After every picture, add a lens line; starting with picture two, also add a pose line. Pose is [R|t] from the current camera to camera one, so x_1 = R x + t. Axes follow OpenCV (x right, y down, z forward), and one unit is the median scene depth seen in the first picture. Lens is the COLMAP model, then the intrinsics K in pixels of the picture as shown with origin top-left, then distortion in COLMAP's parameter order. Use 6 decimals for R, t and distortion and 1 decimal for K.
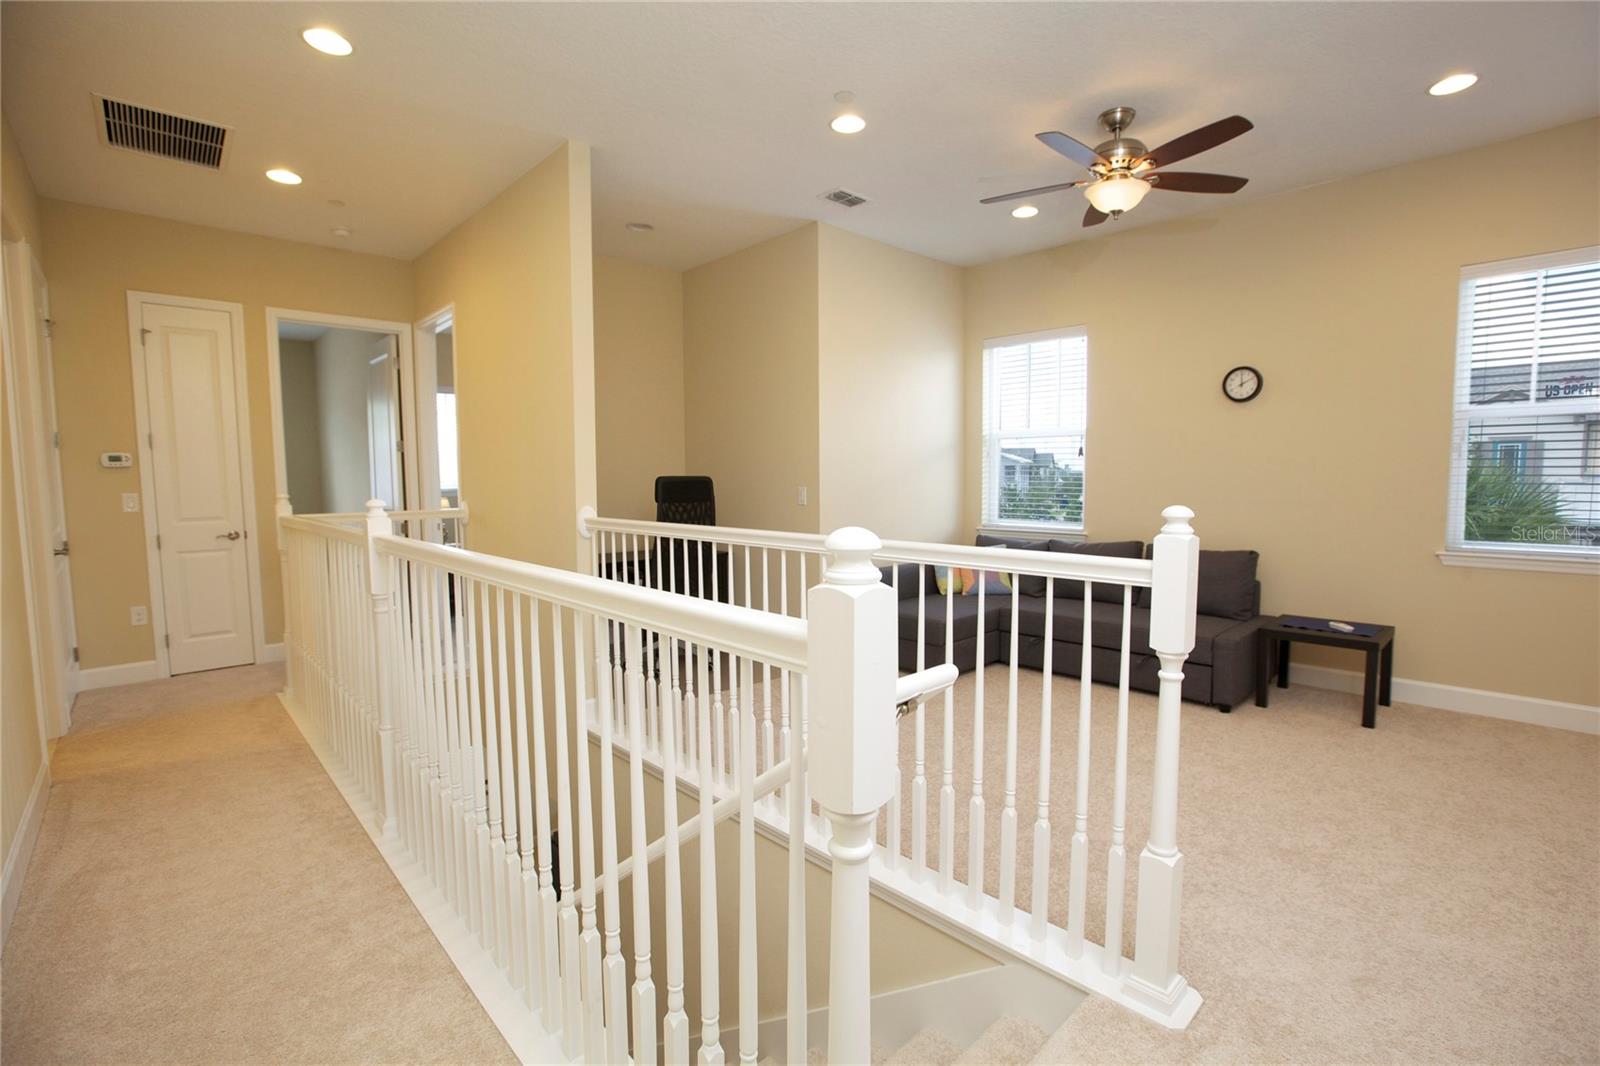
lens RADIAL K [[726.8, 0, 796.4], [0, 726.8, 532.4], [0, 0, 1]] dist [-0.033992, 0.010740]
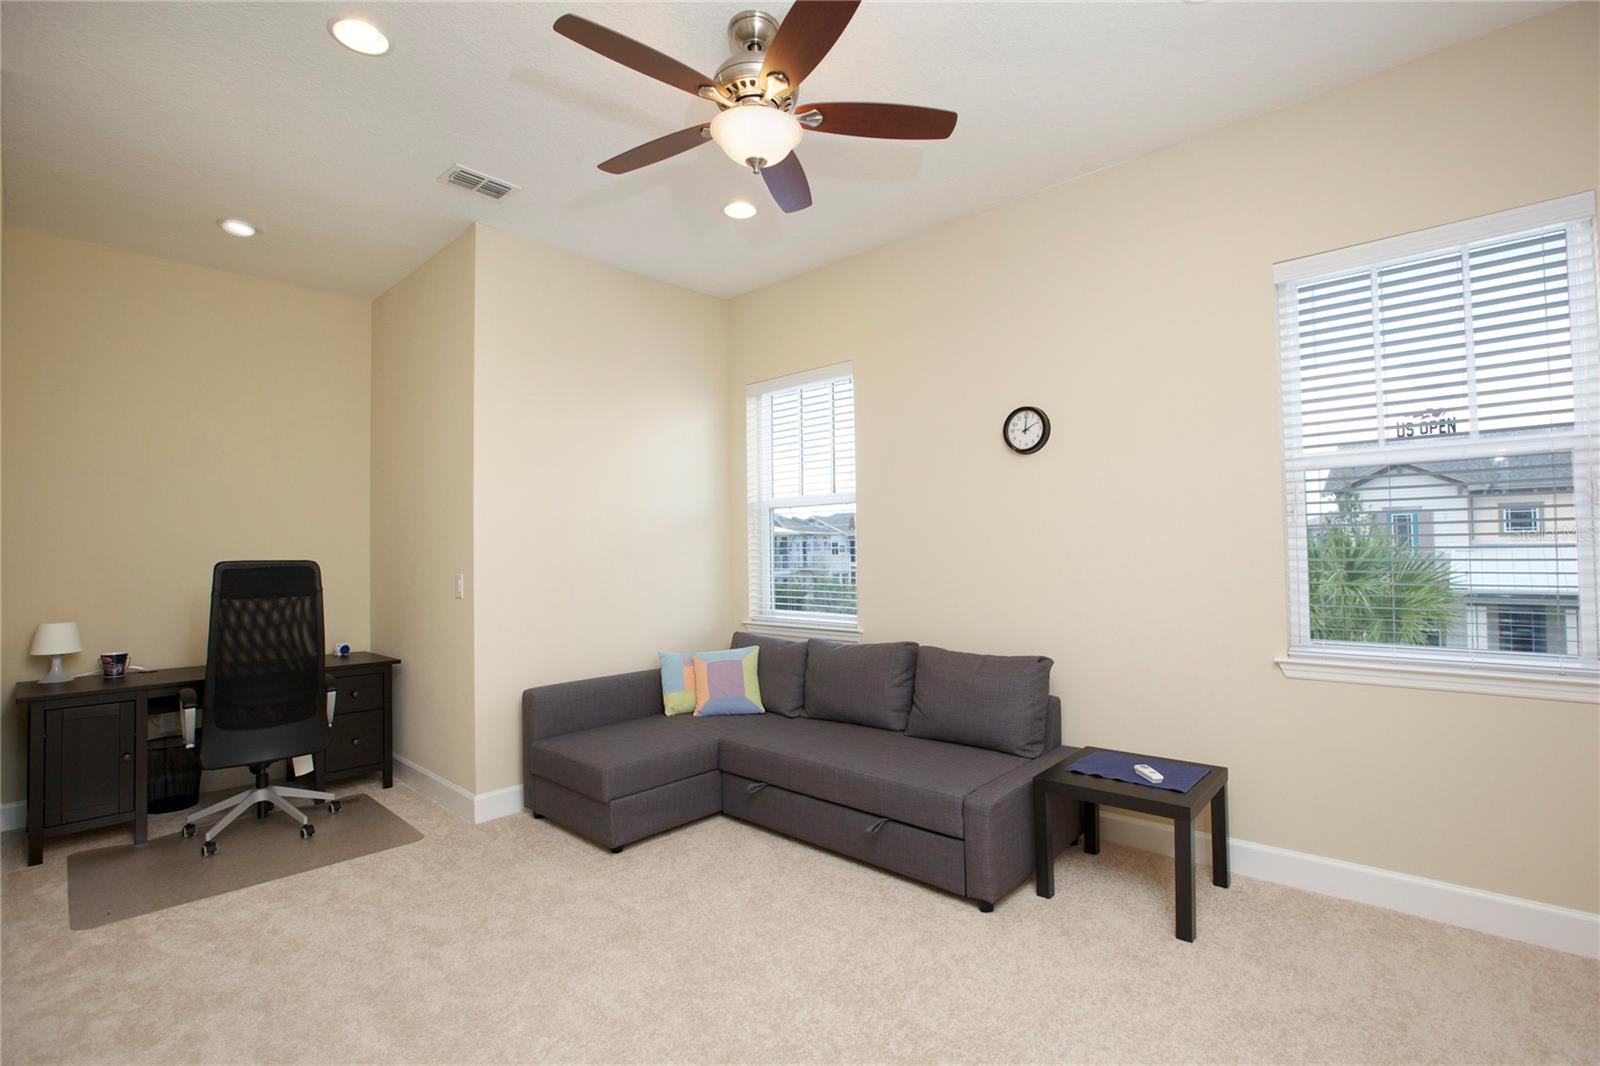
lens RADIAL K [[726.8, 0, 799.8], [0, 726.8, 538.5], [0, 0, 1]] dist [-0.033992, 0.010740]
pose [[0.996877, -0.007164, 0.078640, 0.344781], [0.015005, 0.994917, -0.099573, -0.023342], [-0.077527, 0.100442, 0.991918, 0.297015]]
